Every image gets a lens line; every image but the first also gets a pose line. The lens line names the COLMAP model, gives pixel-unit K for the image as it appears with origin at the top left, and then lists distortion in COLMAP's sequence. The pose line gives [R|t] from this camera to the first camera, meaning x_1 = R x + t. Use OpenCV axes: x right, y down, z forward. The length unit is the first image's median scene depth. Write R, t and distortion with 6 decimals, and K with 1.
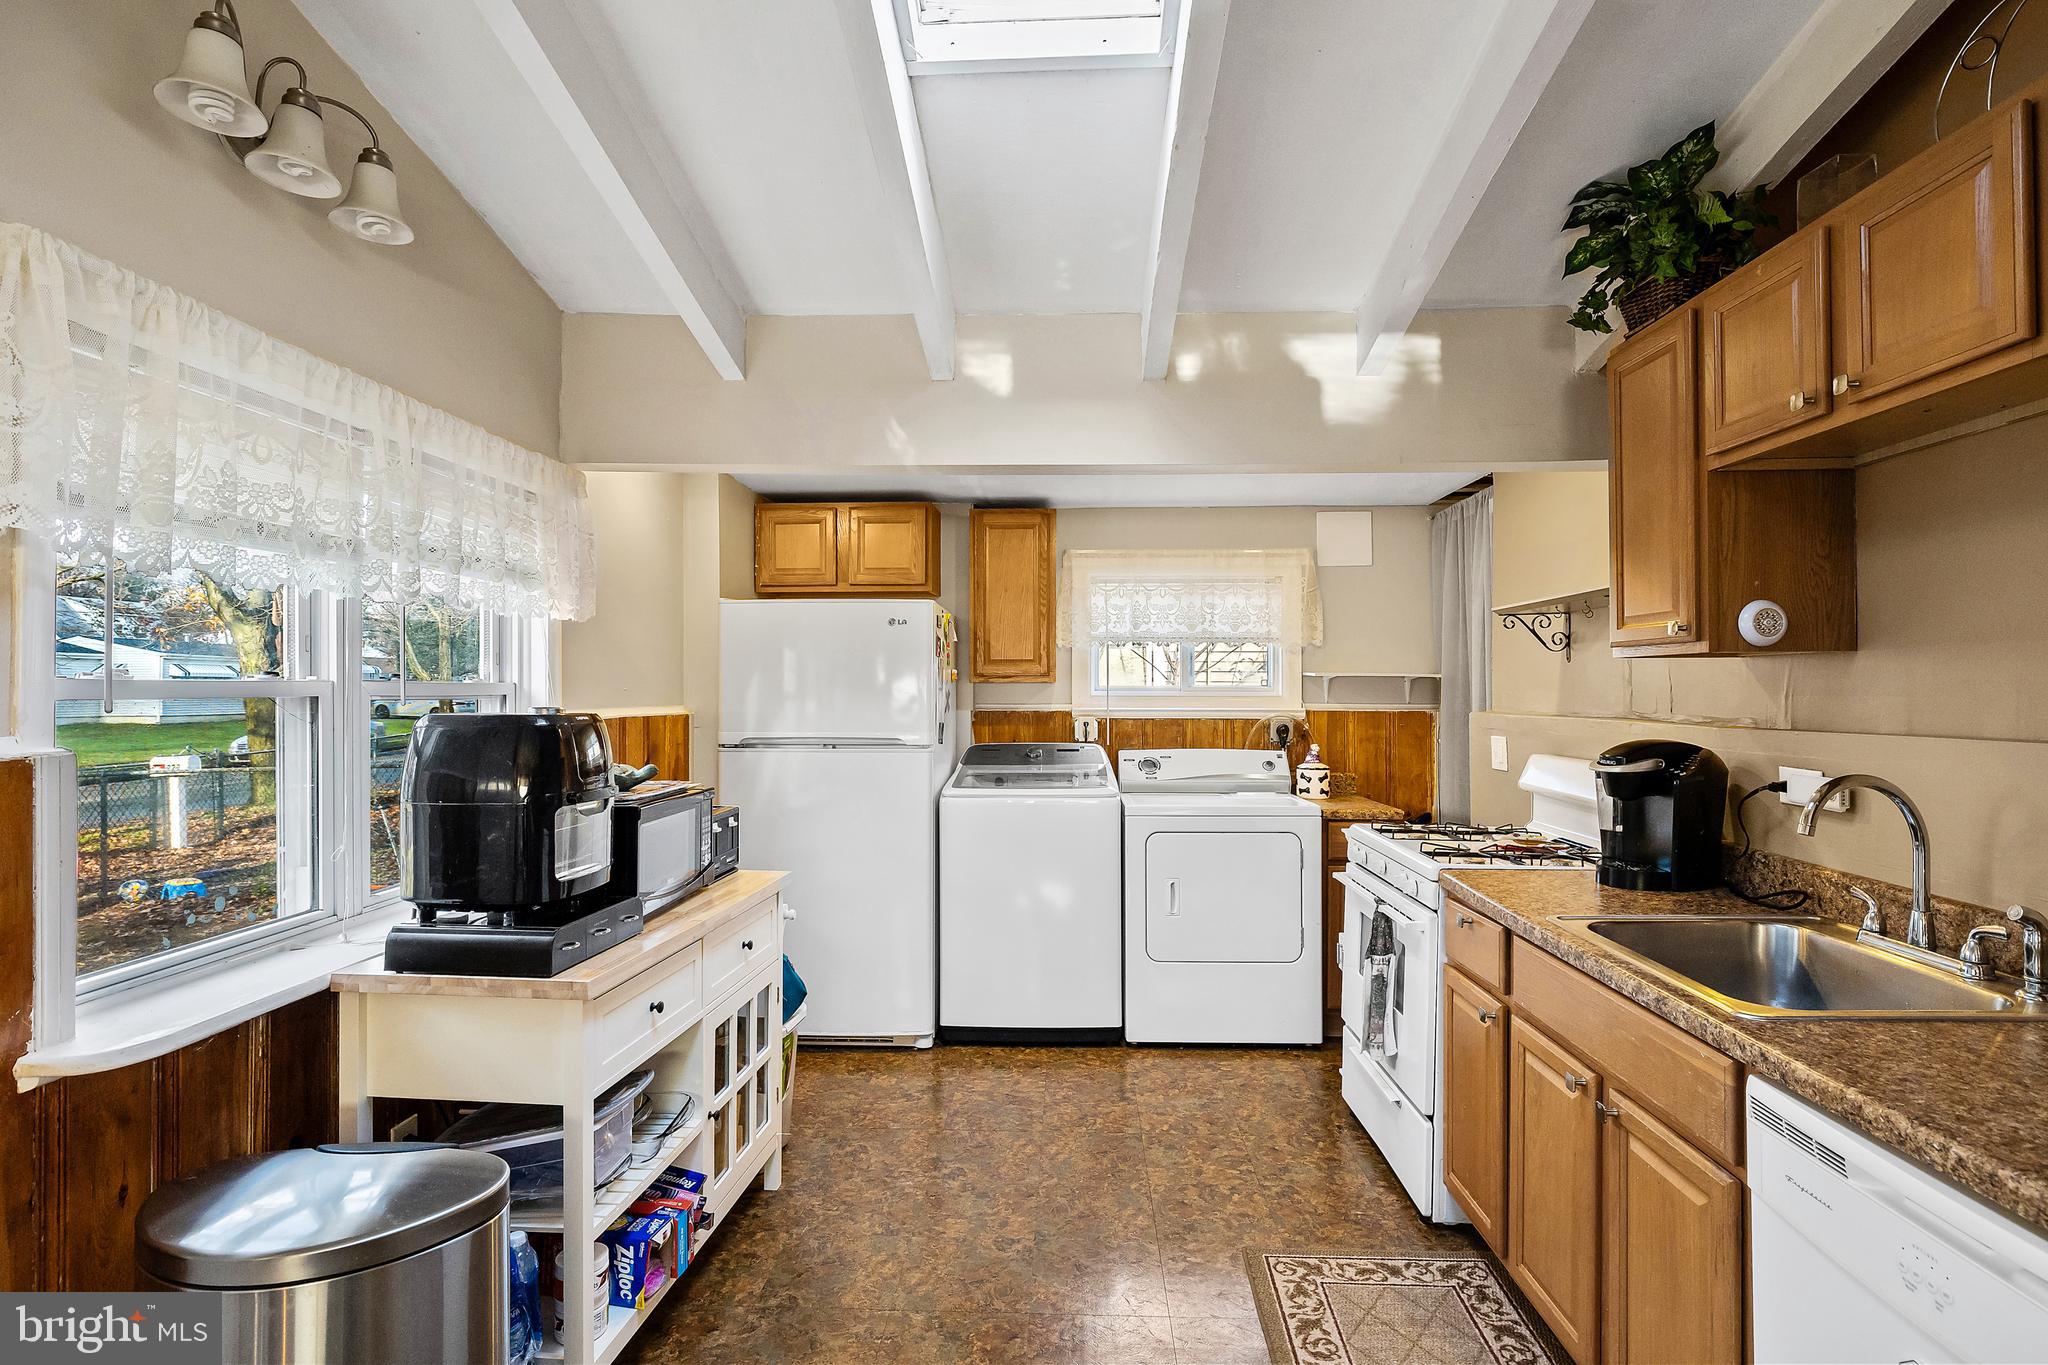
lens RADIAL K [[1021.6, 0, 1006.4], [0, 1021.6, 676.8], [0, 0, 1]] dist [-0.007016, 0.002674]
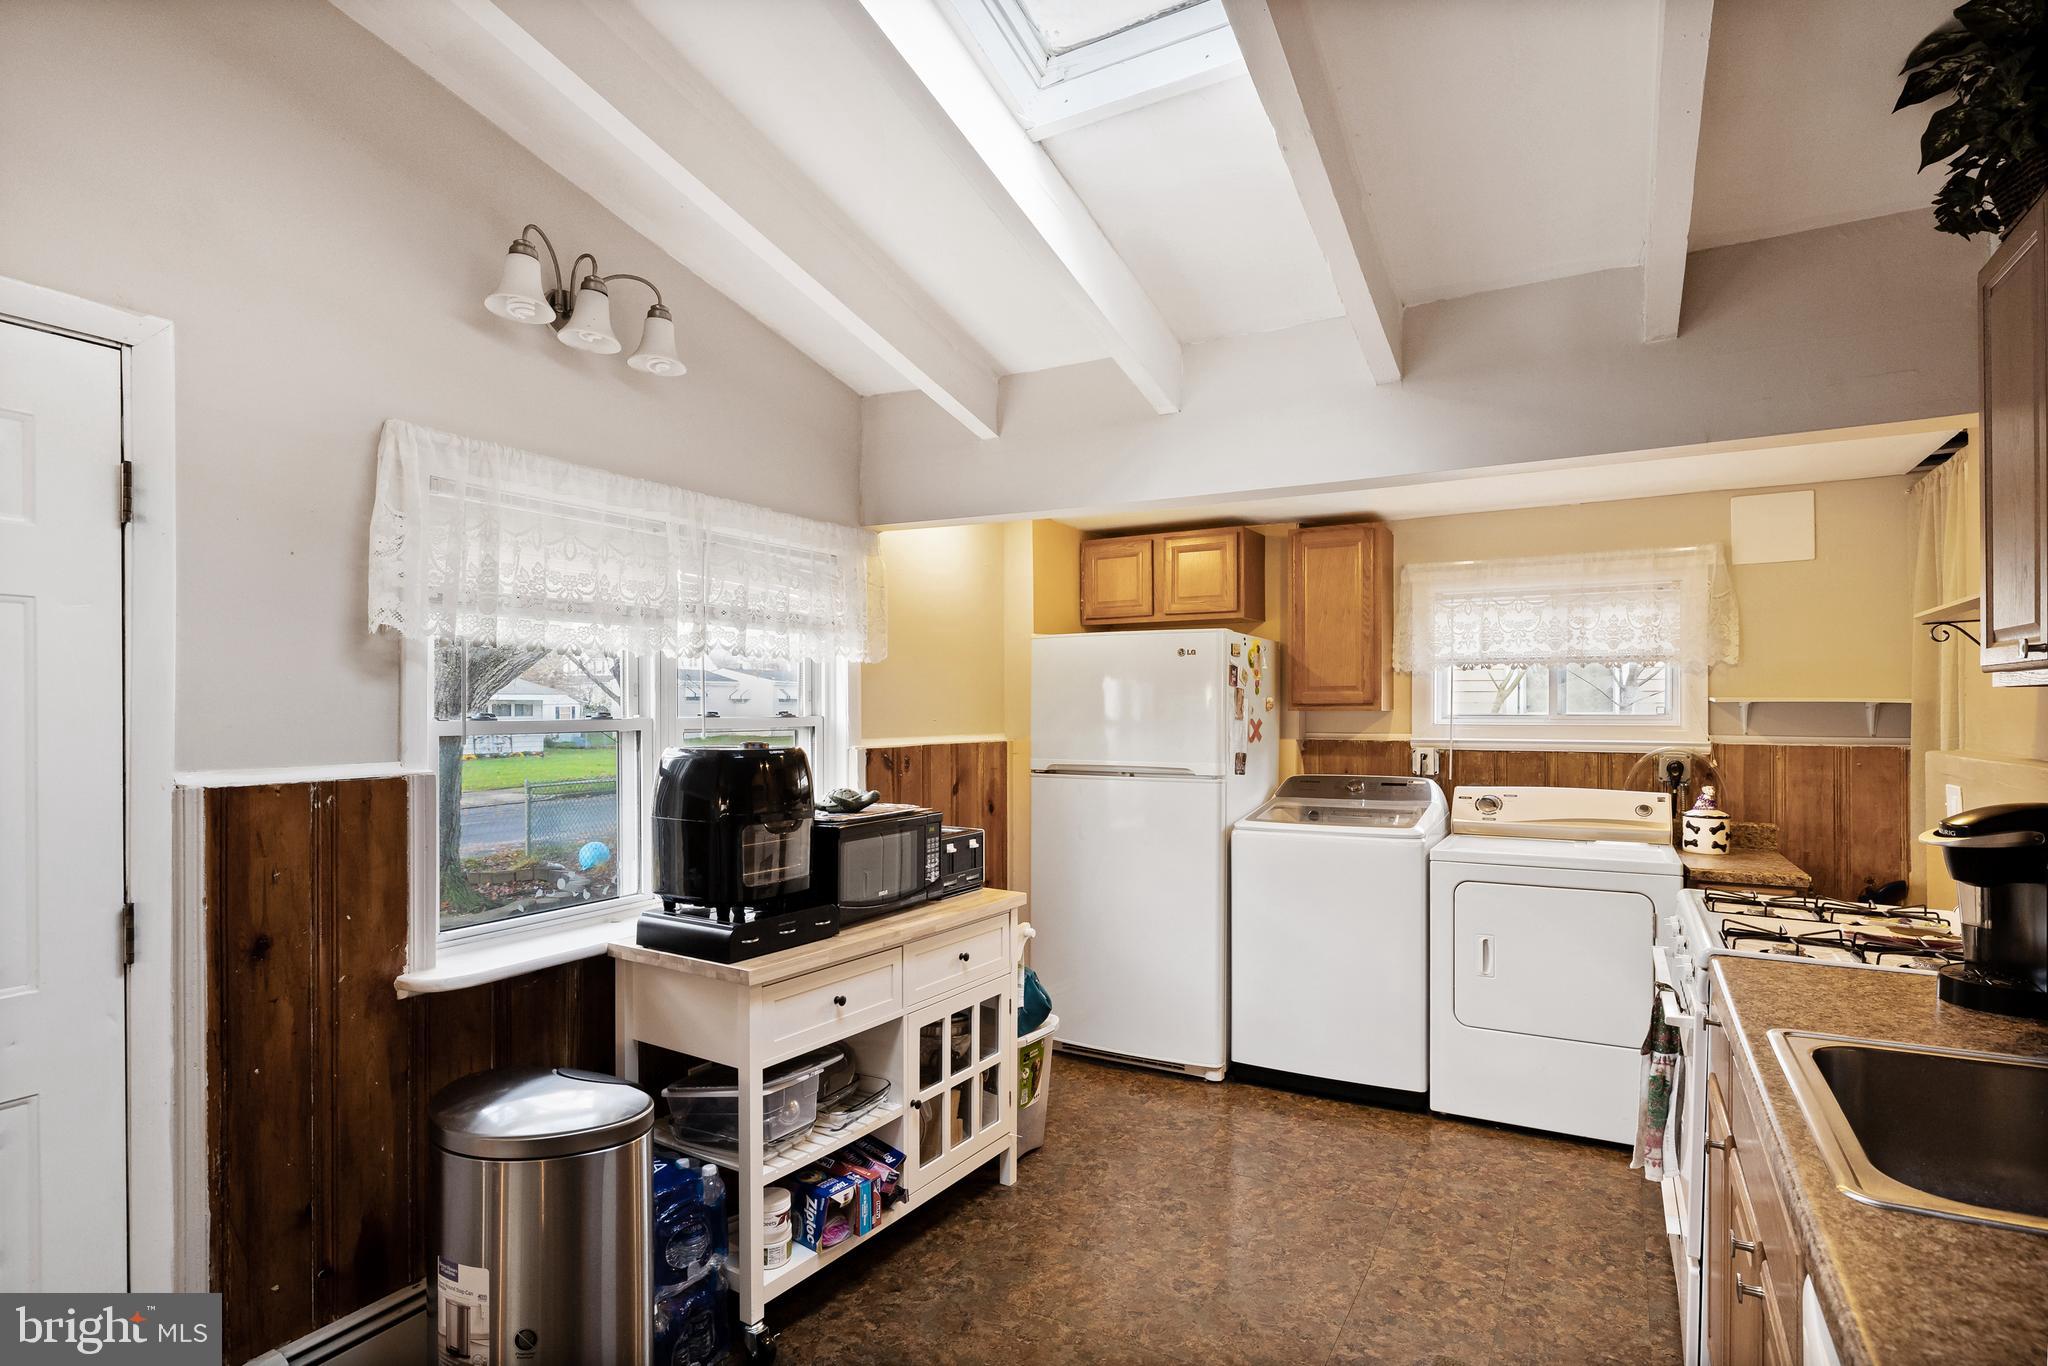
lens RADIAL K [[1021.6, 0, 1007.8], [0, 1021.6, 701.3], [0, 0, 1]] dist [-0.007016, 0.002674]
pose [[0.889801, -0.006115, -0.456308, 0.294119], [0.008712, 0.999956, 0.003587, -0.016068], [0.456265, -0.007167, 0.889815, 0.042843]]
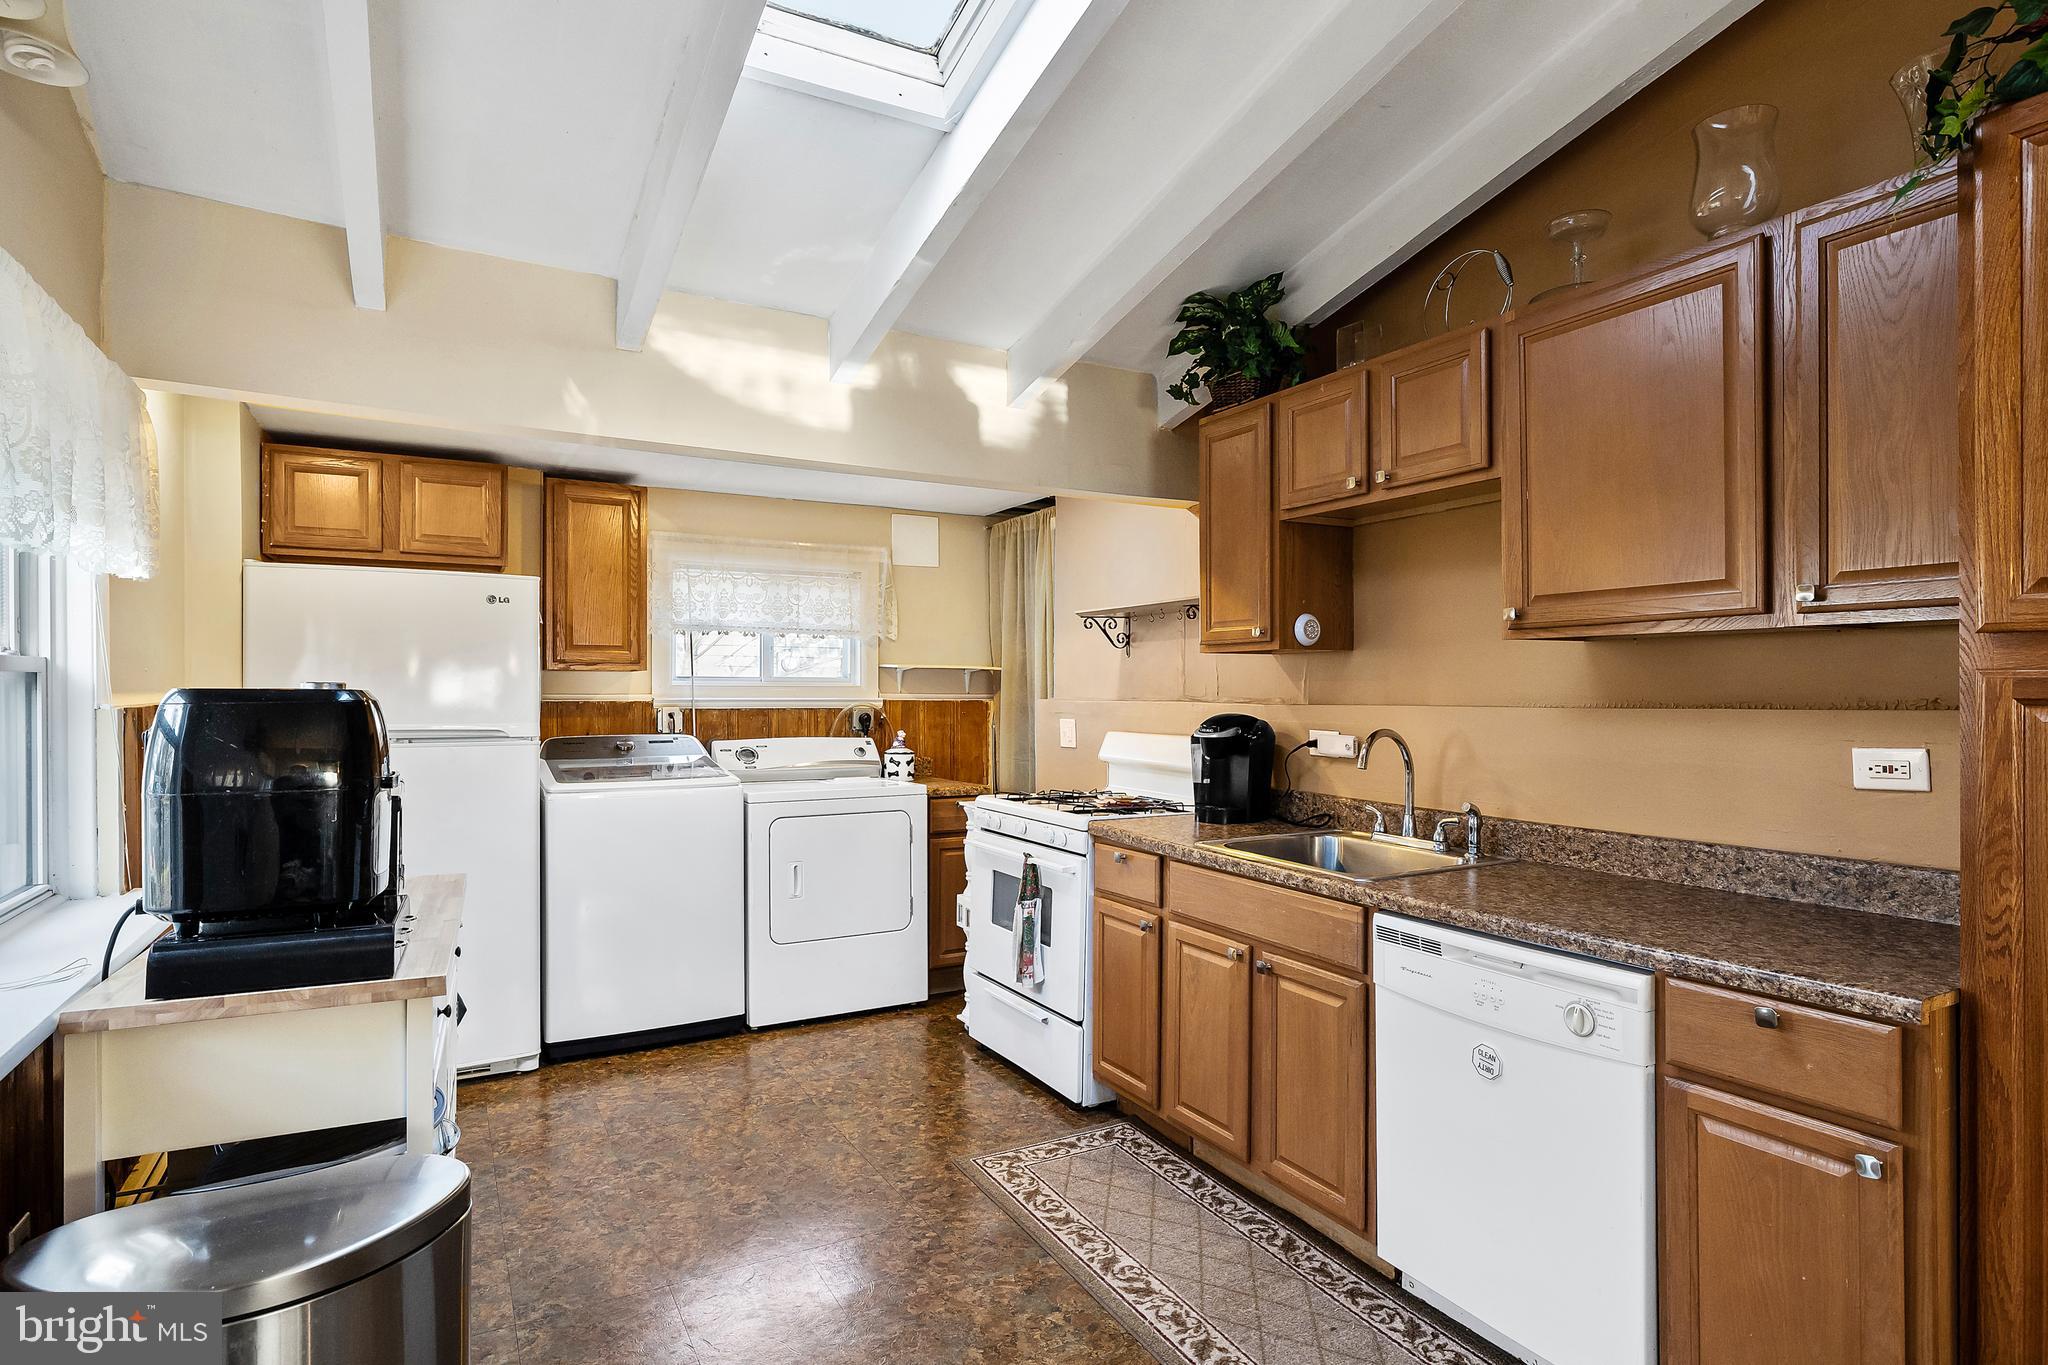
lens RADIAL K [[1104.8, 0, 1017.5], [0, 1104.8, 681.8], [0, 0, 1]] dist [-0.006009, -0.000521]
pose [[0.848313, 0.007501, 0.529441, -0.350676], [-0.010341, 0.999944, 0.002402, 0.017343], [-0.529394, -0.007513, 0.848343, -0.086805]]
